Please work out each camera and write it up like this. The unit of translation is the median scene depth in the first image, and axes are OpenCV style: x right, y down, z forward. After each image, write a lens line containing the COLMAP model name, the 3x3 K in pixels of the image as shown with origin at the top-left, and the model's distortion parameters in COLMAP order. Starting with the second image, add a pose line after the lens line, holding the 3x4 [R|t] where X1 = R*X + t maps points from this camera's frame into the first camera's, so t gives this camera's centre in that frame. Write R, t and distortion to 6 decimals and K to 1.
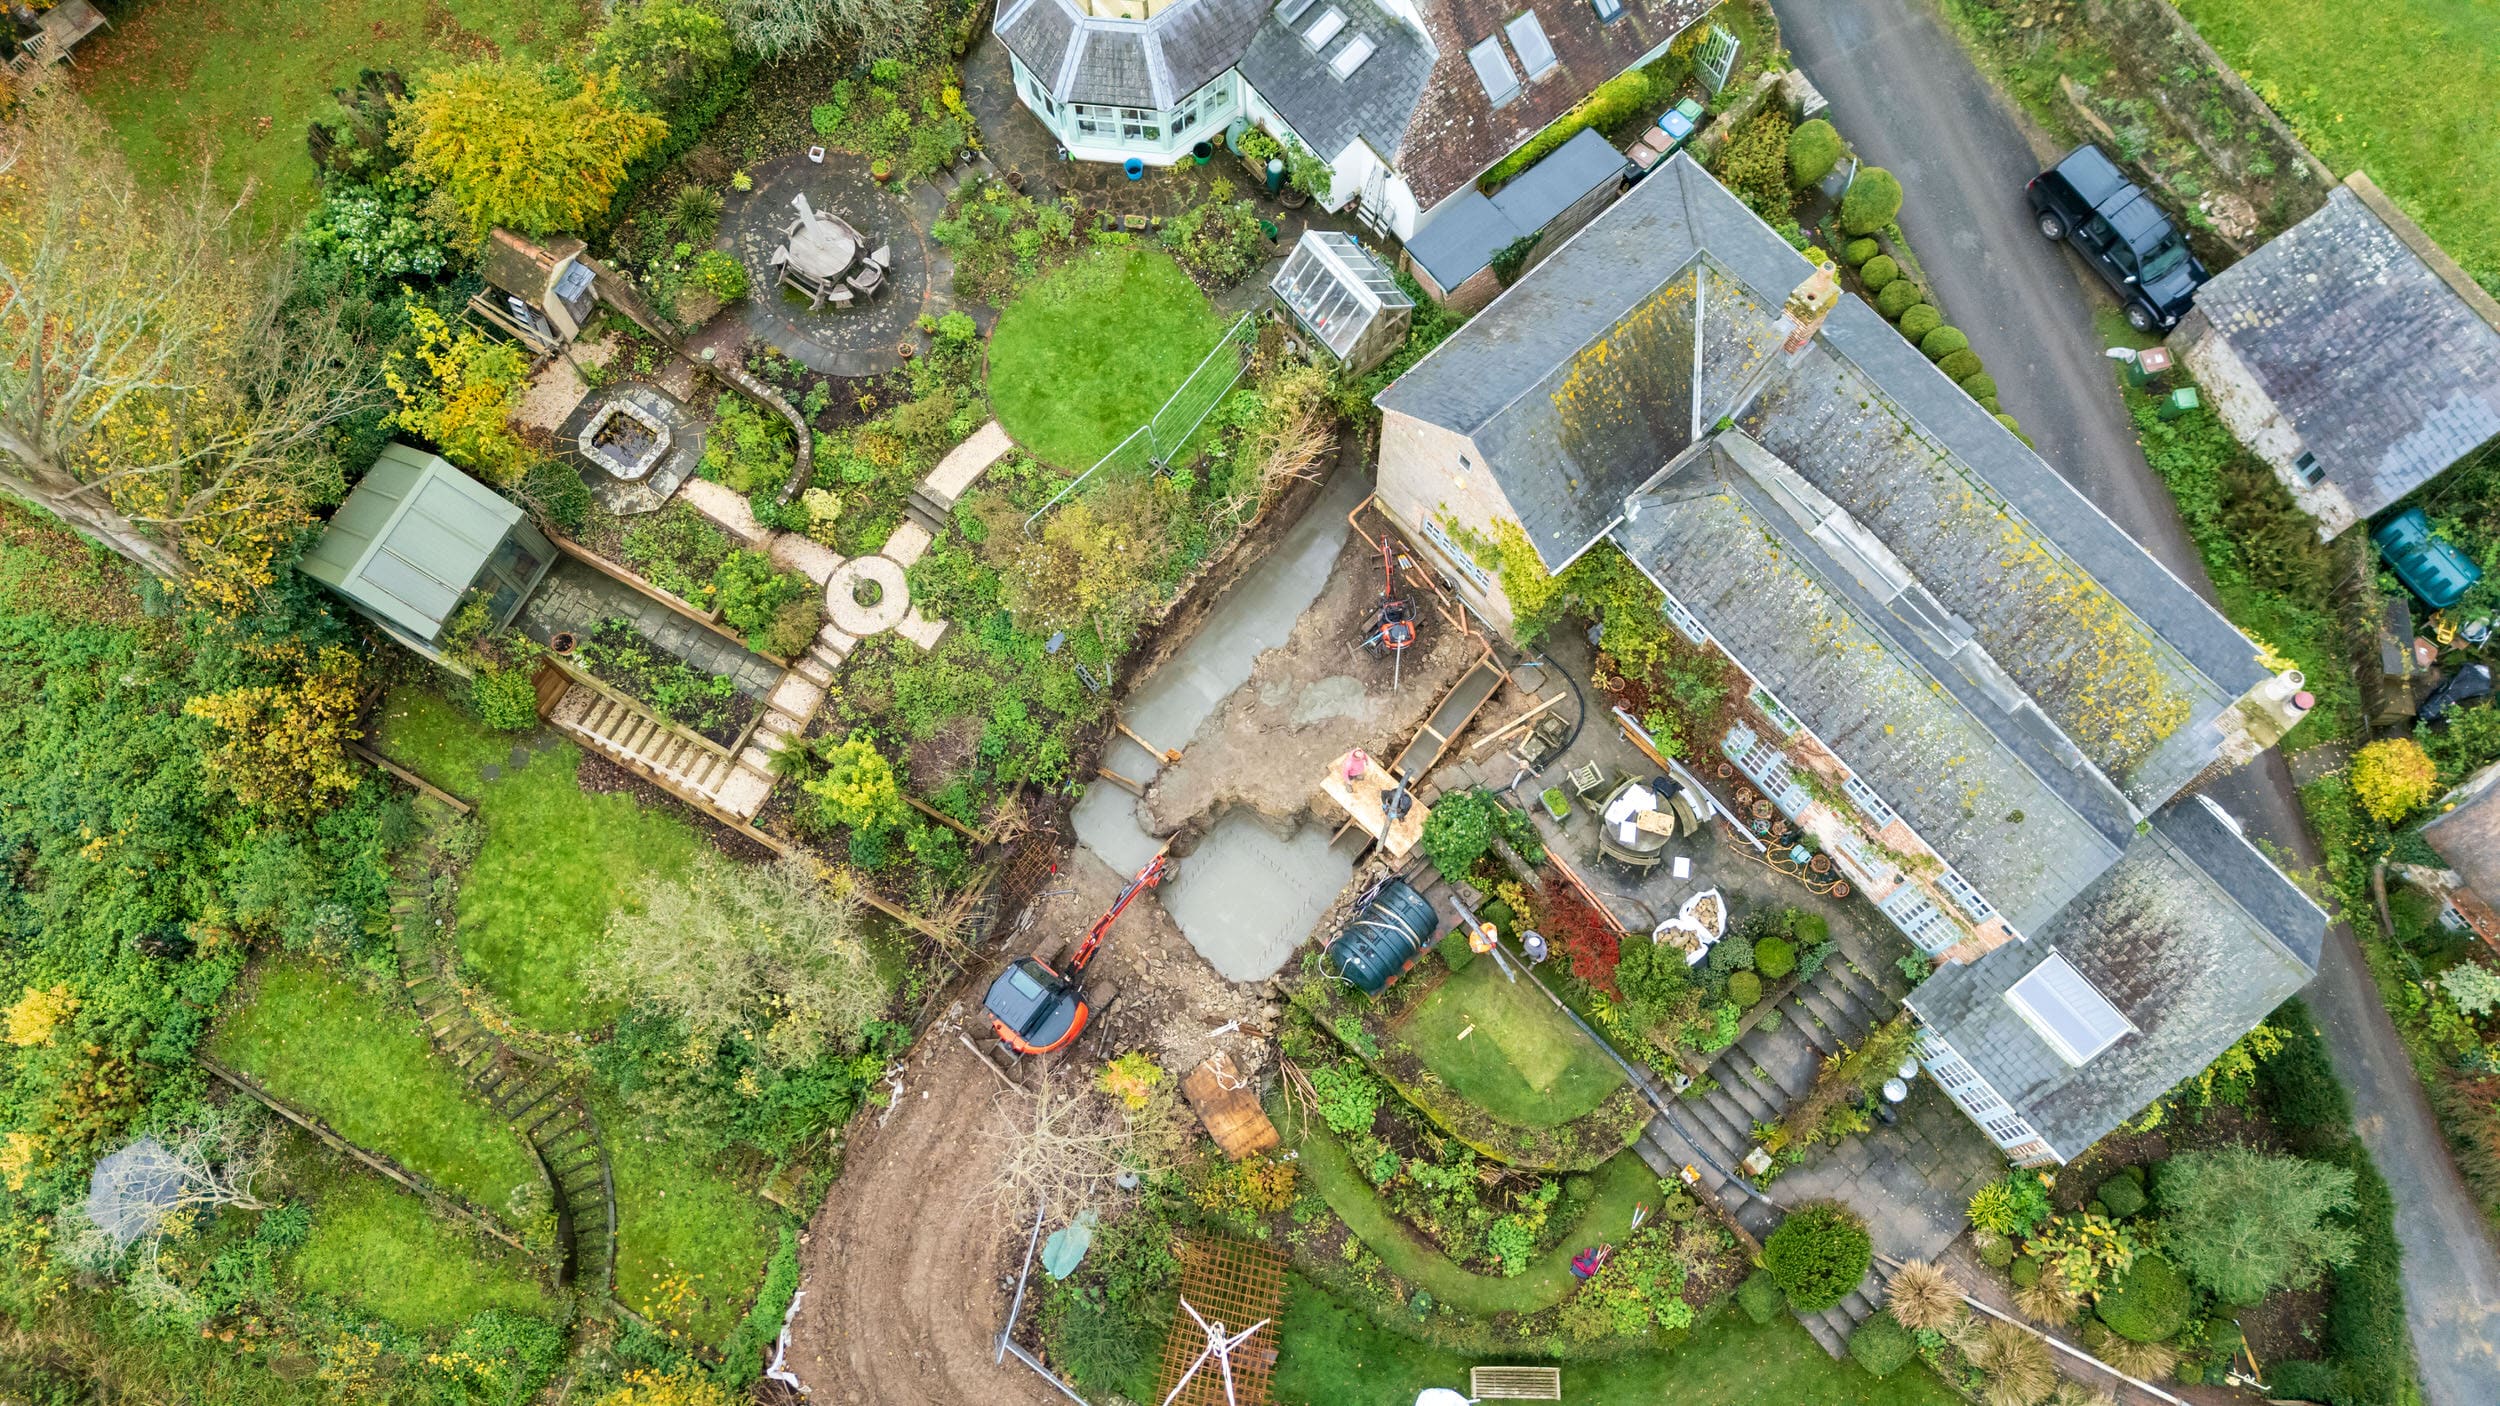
lens RADIAL K [[1827.1, 0, 1241.1], [0, 1827.1, 711.3], [0, 0, 1]] dist [0.081551, -0.084468]
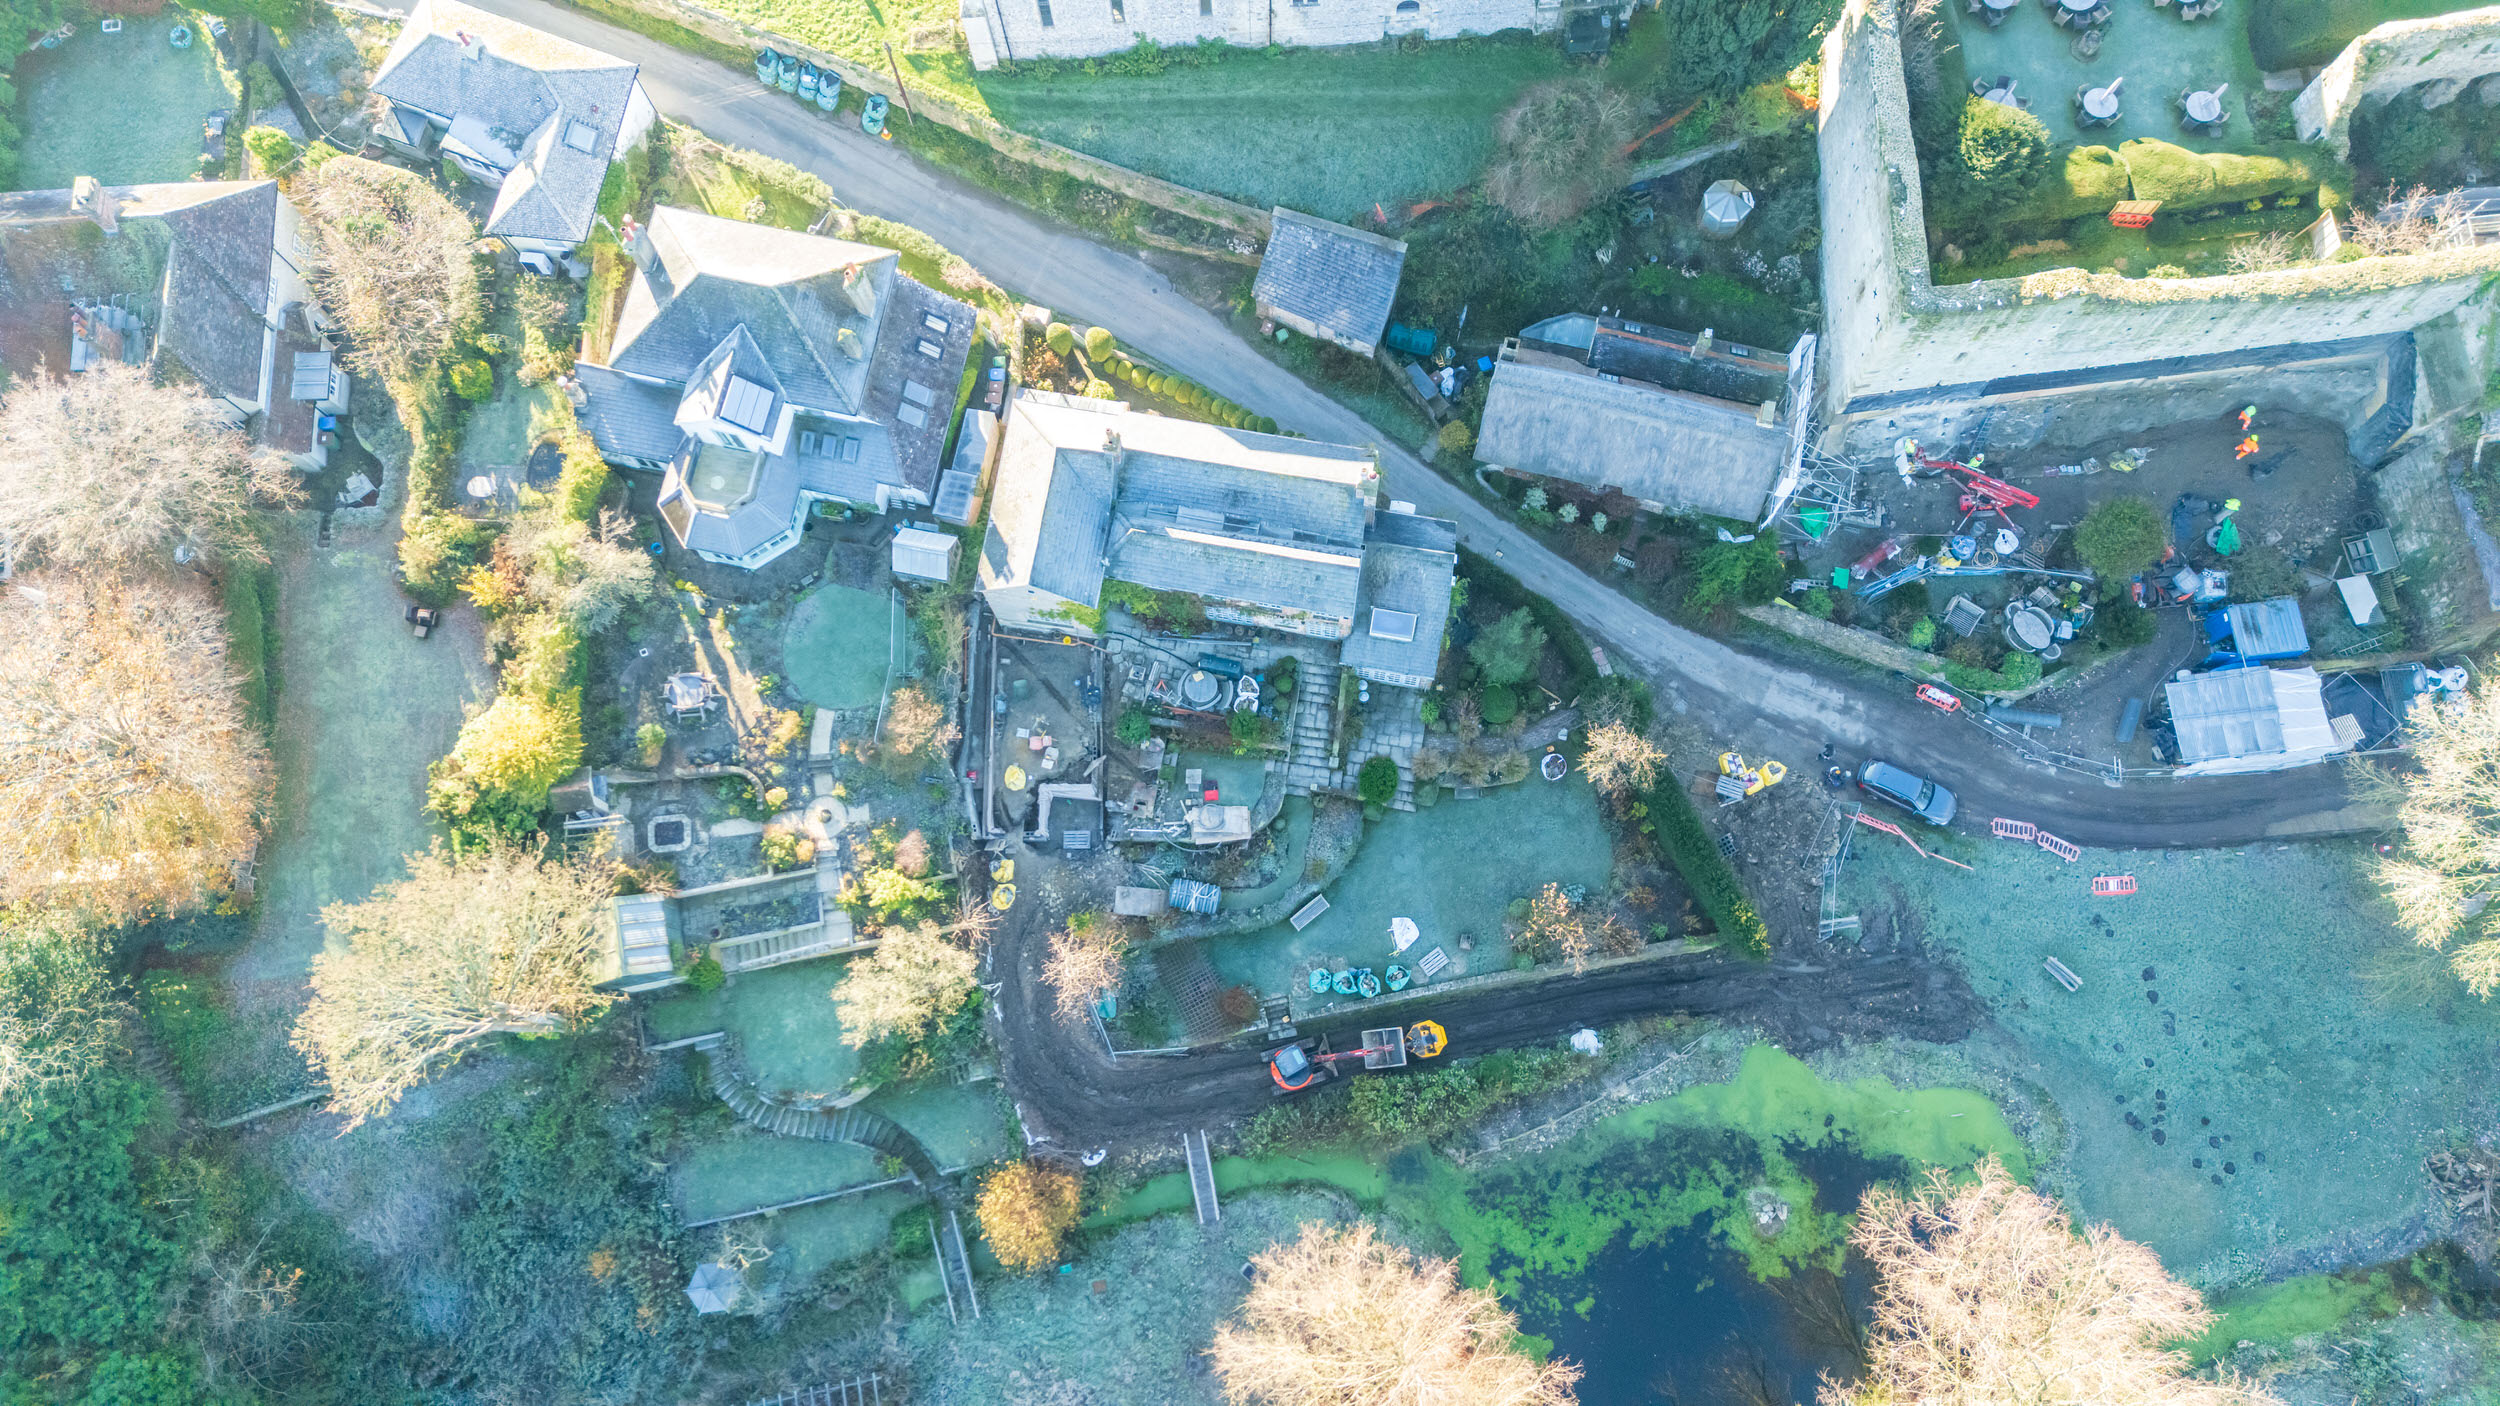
lens RADIAL K [[1827.1, 0, 1258.4], [0, 1827.1, 716.2], [0, 0, 1]] dist [0.081551, -0.084468]
pose [[0.771282, -0.616341, 0.158895, -0.092624], [0.601704, 0.787443, 0.133738, -0.135298], [-0.207549, -0.007543, 0.978196, -1.046649]]
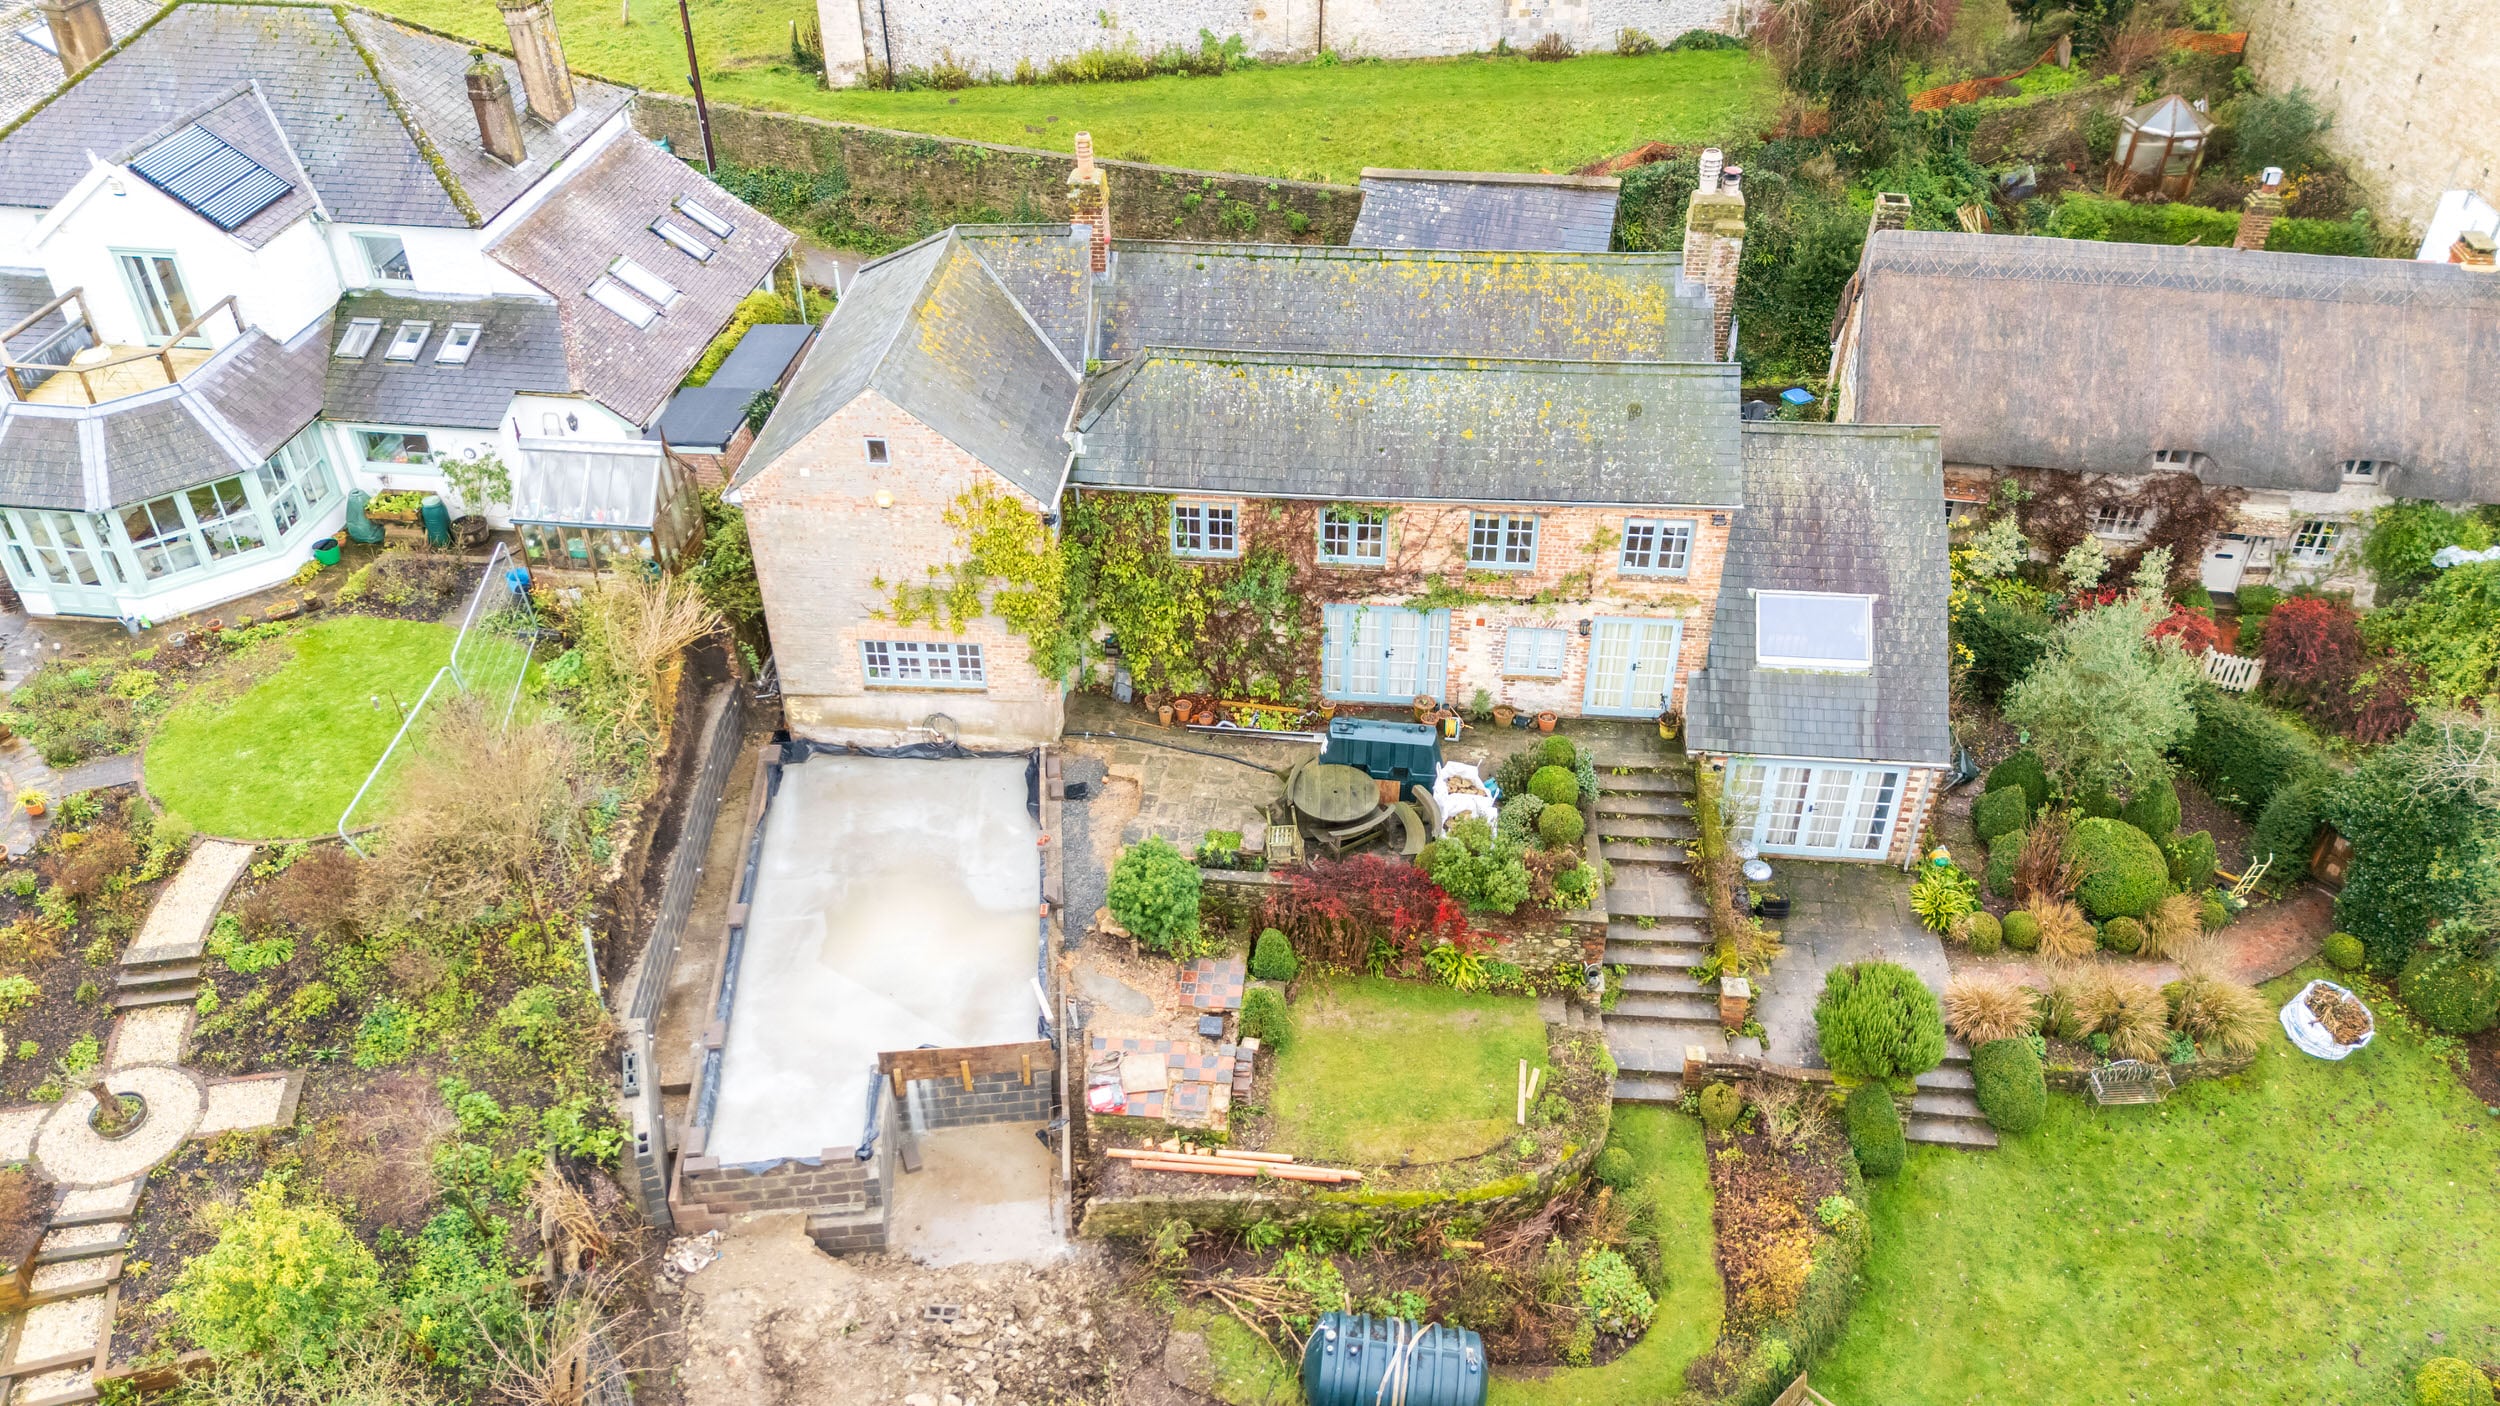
lens RADIAL K [[1827.1, 0, 1254.1], [0, 1827.1, 708.7], [0, 0, 1]] dist [0.081551, -0.084468]
pose [[0.714218, -0.404662, 0.571088, -0.234308], [0.657359, 0.668010, -0.348772, 0.291406], [-0.240357, 0.624509, 0.743113, 0.407361]]
